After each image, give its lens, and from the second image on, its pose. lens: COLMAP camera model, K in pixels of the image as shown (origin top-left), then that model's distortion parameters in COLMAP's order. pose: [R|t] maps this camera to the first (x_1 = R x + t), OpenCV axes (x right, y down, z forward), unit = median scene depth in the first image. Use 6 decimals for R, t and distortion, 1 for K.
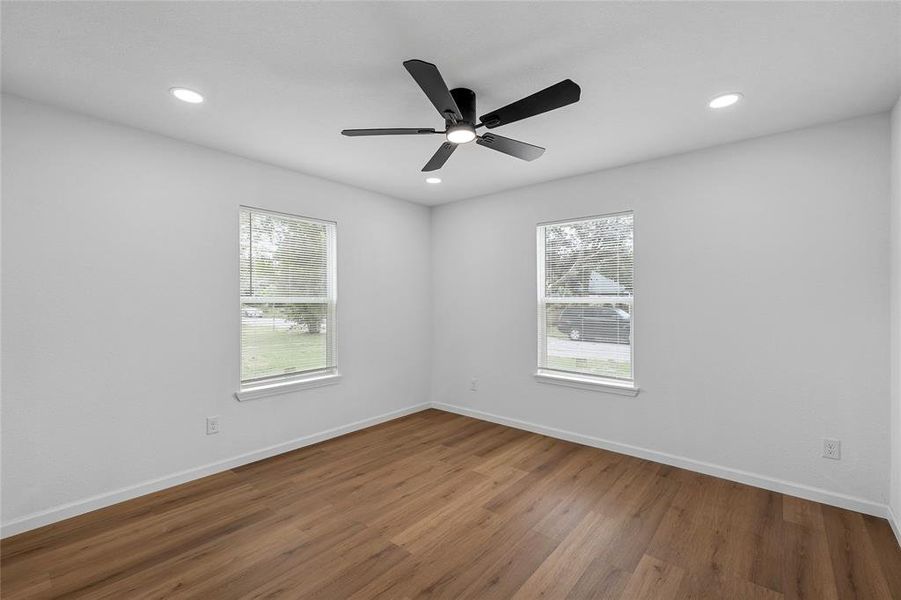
lens RADIAL K [[367.8, 0, 452.4], [0, 367.8, 295.0], [0, 0, 1]] dist [0.000498, -0.000284]
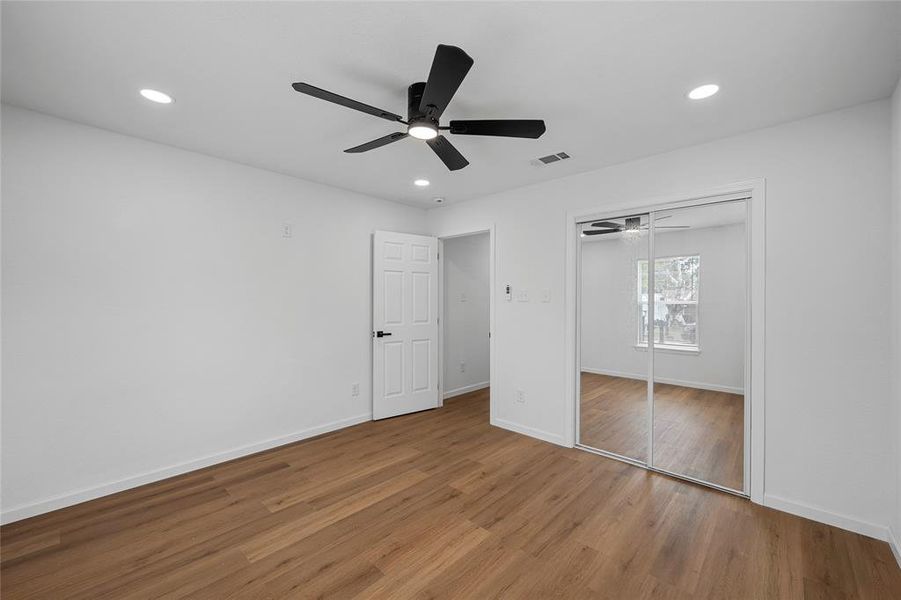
lens RADIAL K [[367.8, 0, 452.4], [0, 367.8, 295.0], [0, 0, 1]] dist [0.000498, -0.000284]
pose [[-0.999023, -0.003550, 0.044050, -0.102987], [-0.004946, 0.999487, -0.031629, 0.033266], [-0.043915, -0.031816, -0.998529, 2.036552]]
